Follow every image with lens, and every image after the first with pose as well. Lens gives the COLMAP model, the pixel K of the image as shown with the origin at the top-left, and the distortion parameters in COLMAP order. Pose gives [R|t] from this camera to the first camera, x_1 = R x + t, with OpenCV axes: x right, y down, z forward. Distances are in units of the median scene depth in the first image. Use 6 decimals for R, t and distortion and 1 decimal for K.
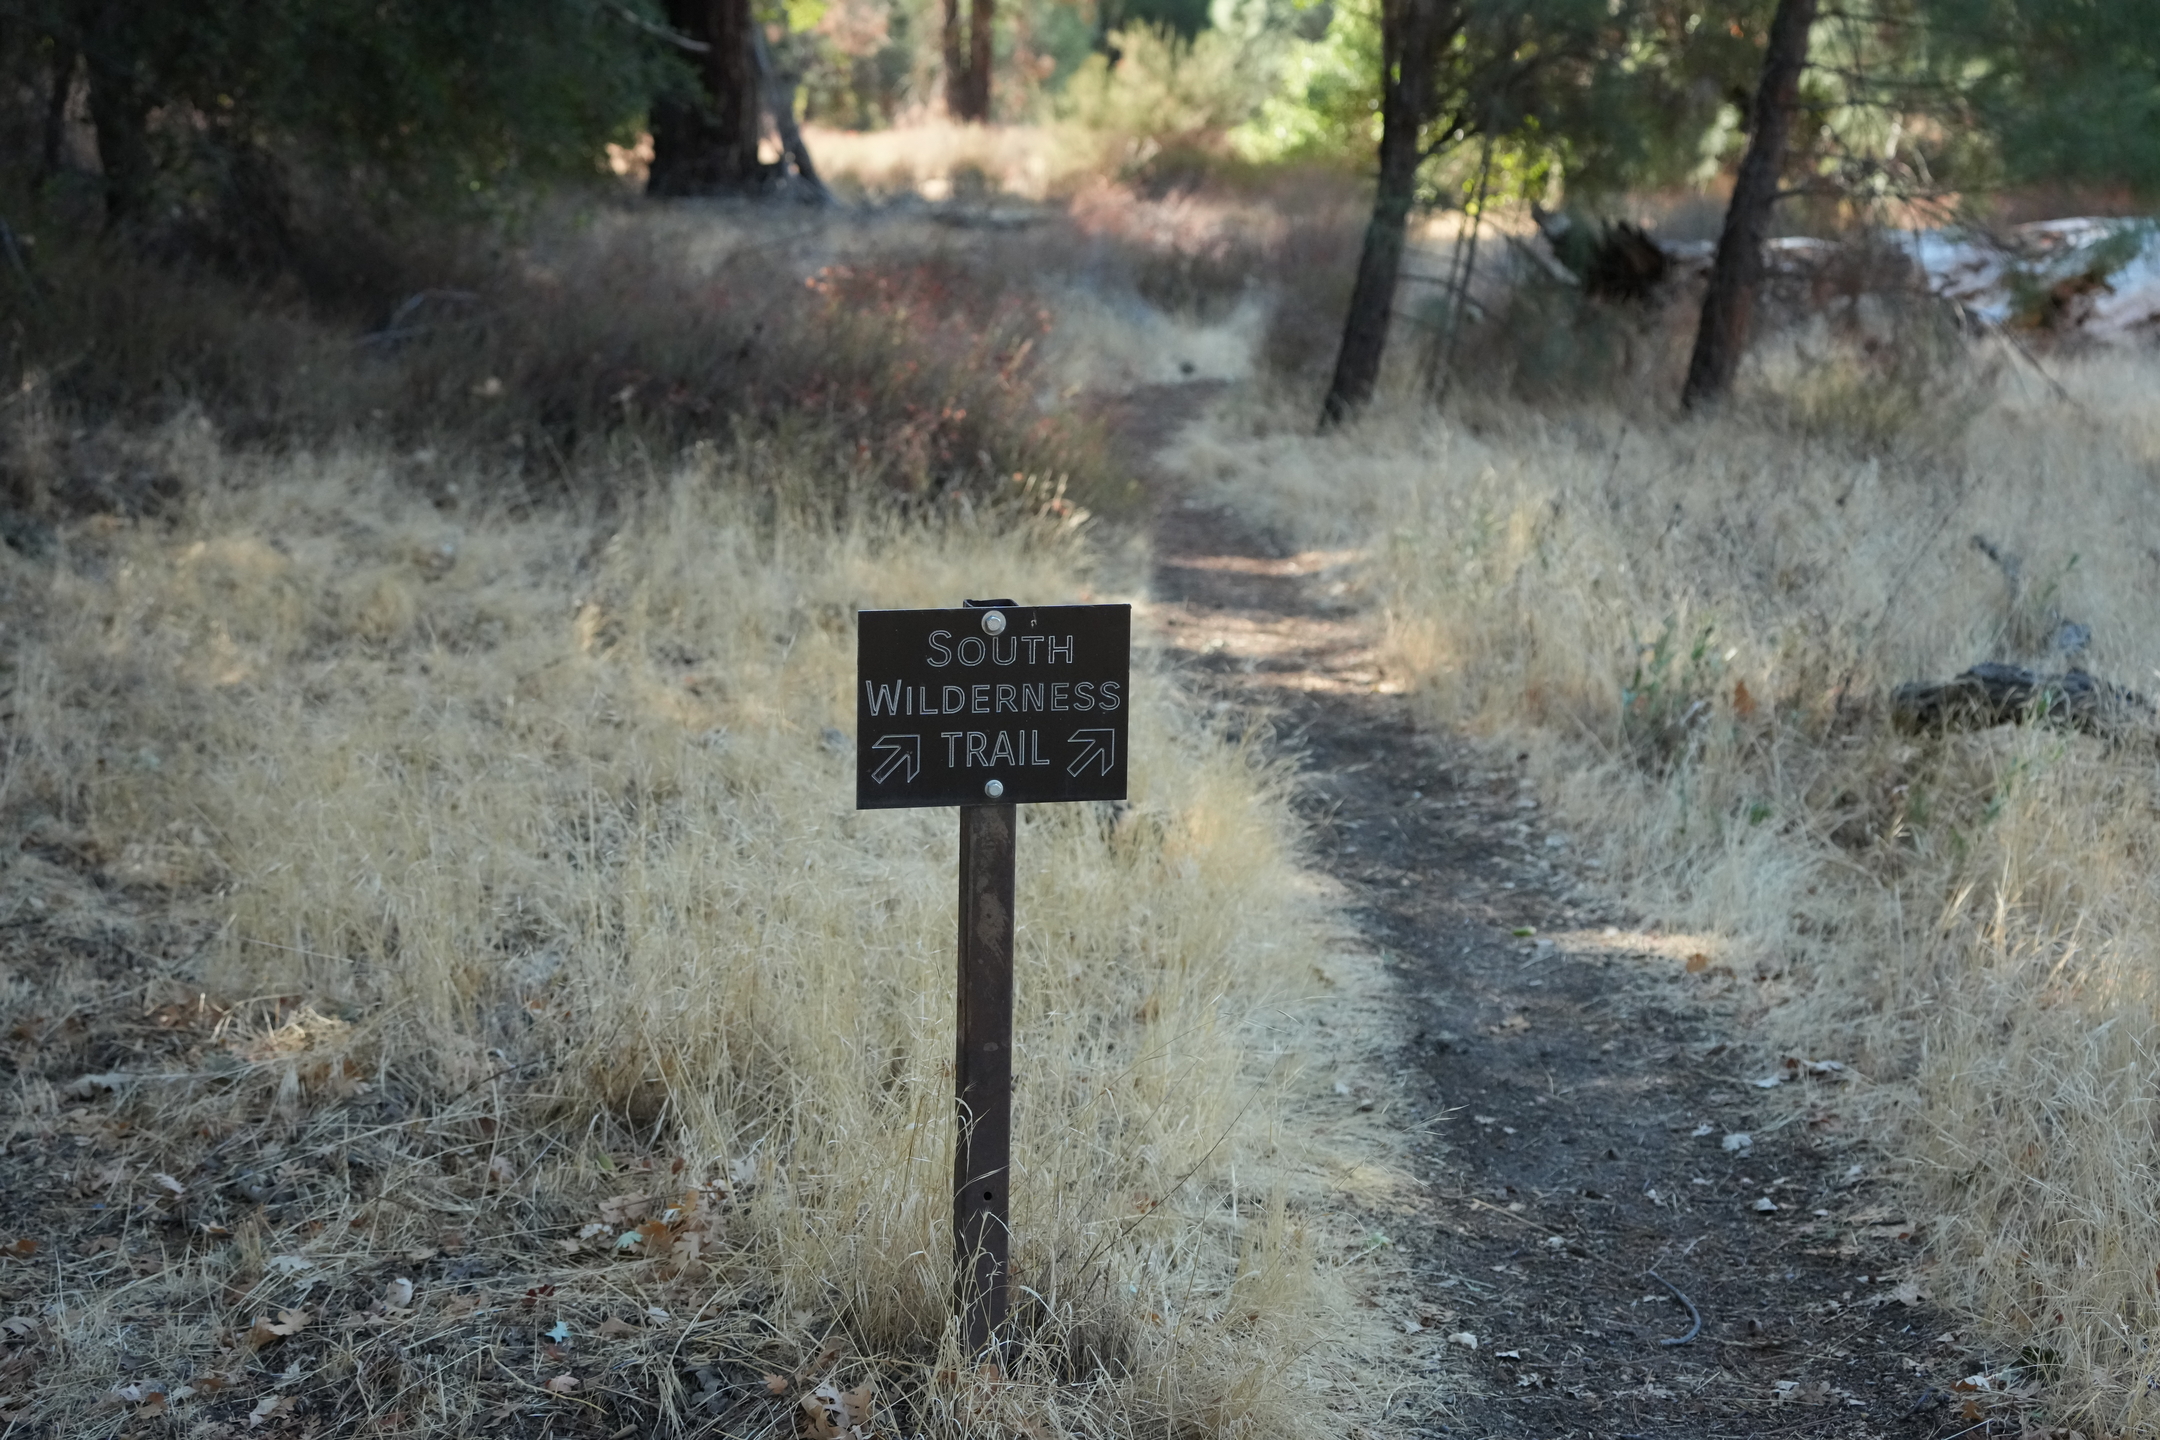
lens RADIAL K [[3882.1, 0, 1080.7], [0, 3882.1, 724.4], [0, 0, 1]] dist [0.356627, 0.000000]
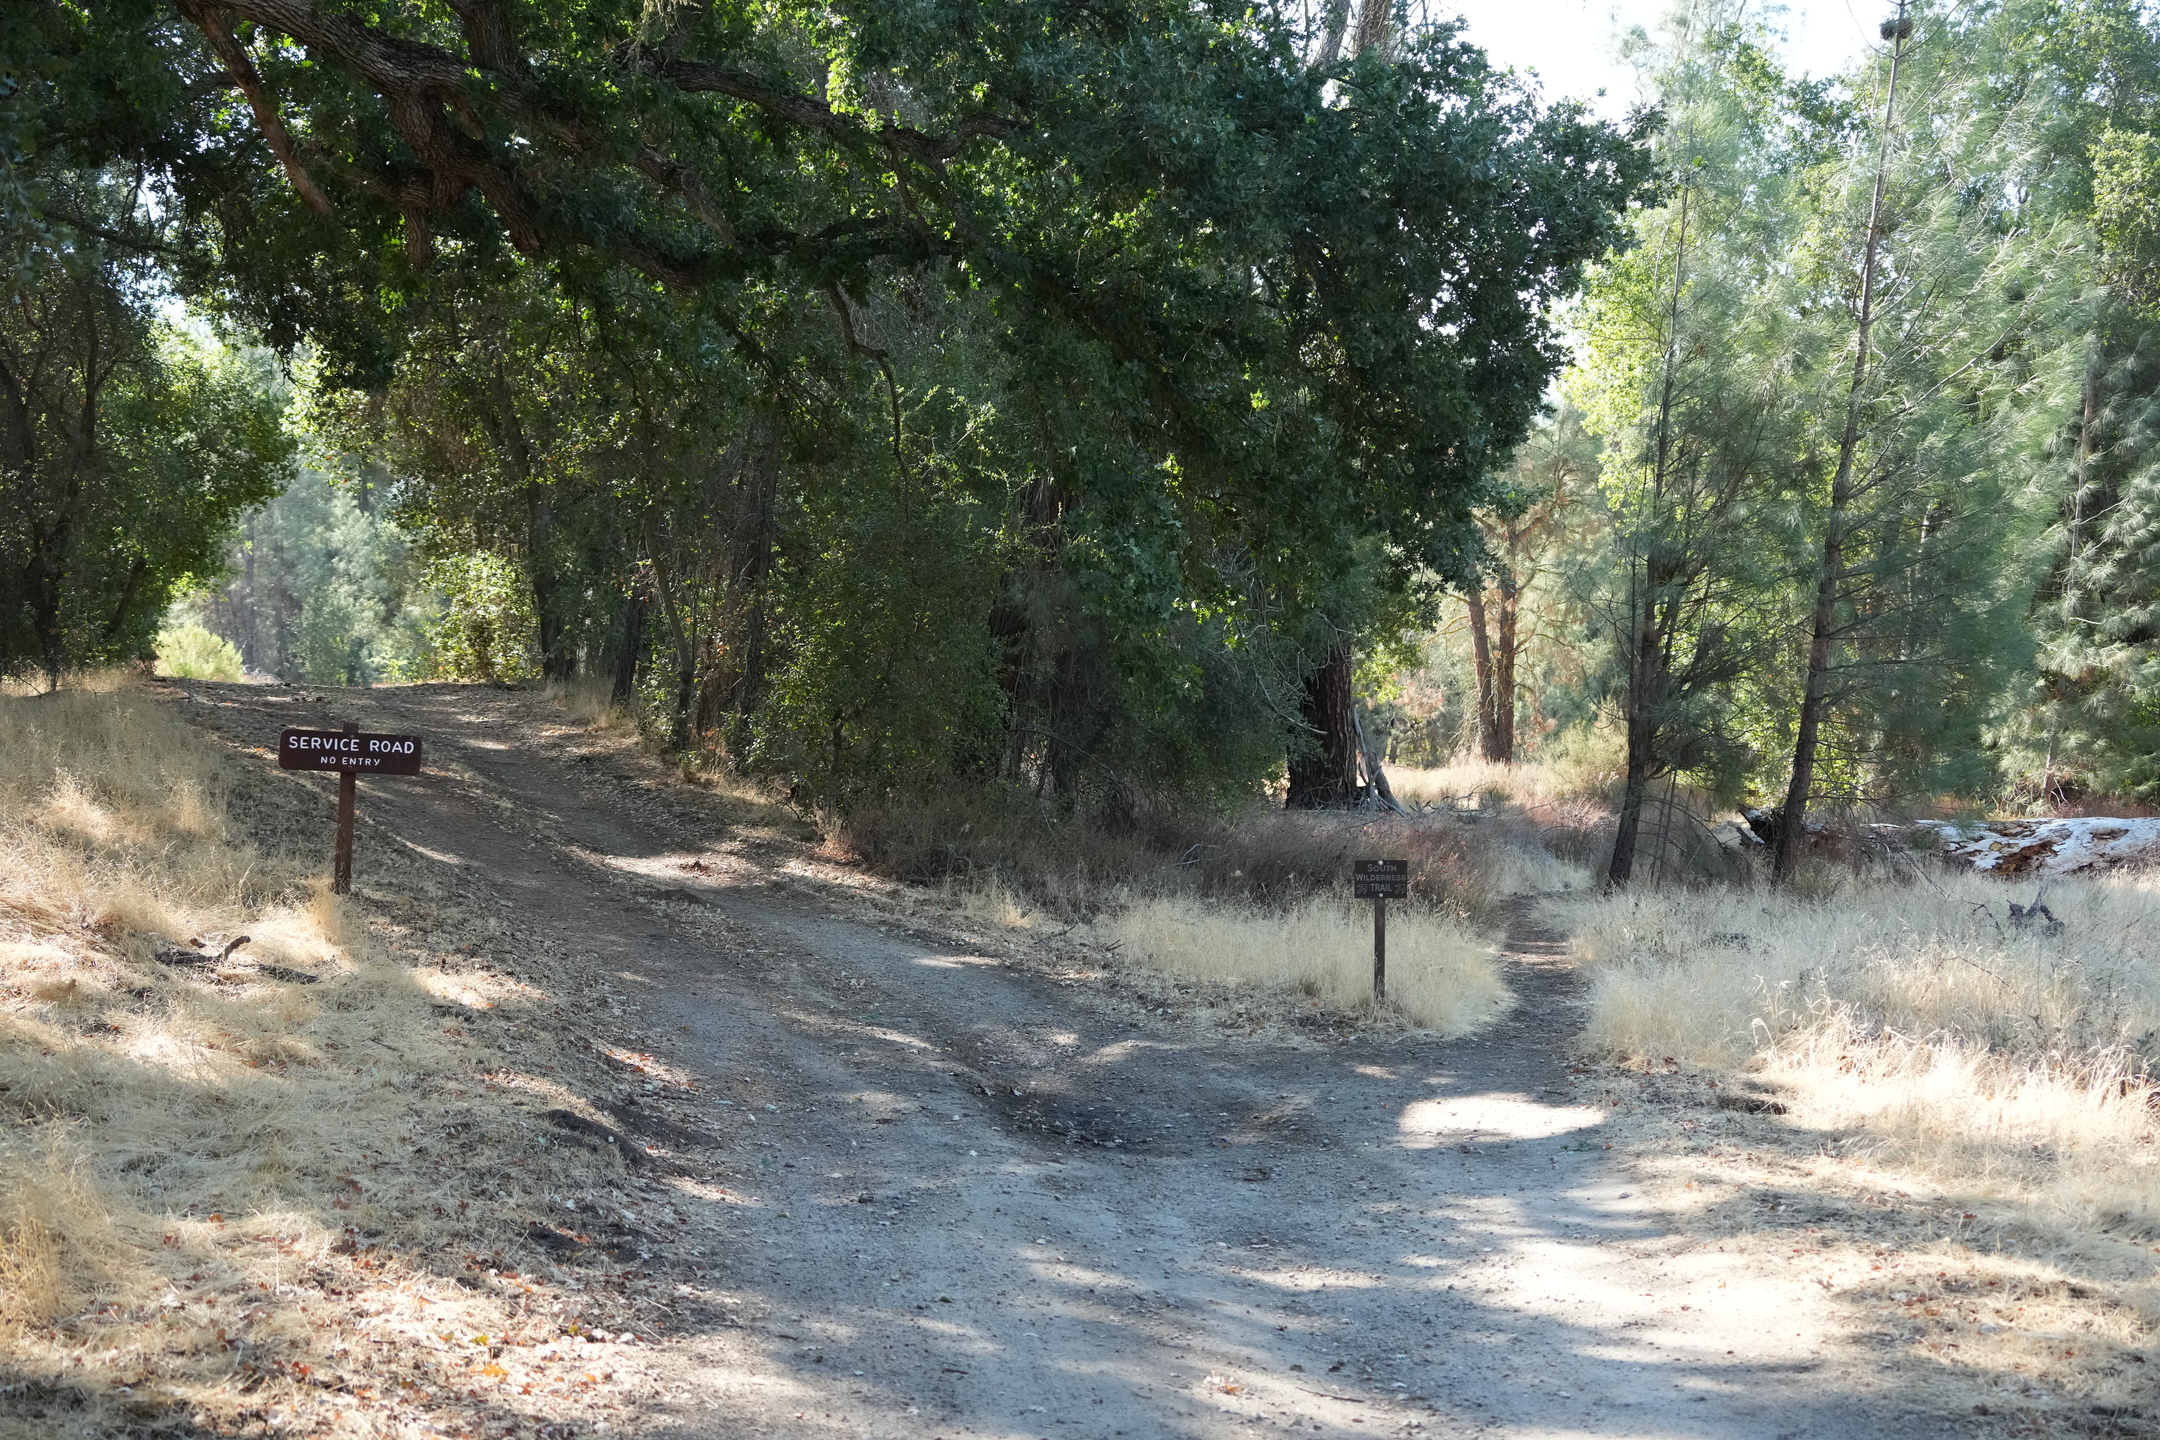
lens RADIAL K [[3107.4, 0, 1078.8], [0, 3107.4, 722.2], [0, 0, 1]] dist [0.018329, 0.000000]
pose [[0.985182, -0.006964, -0.171372, 0.022349], [-0.021226, 0.986543, -0.162117, 0.035660], [0.170195, 0.163352, 0.971777, -0.238782]]
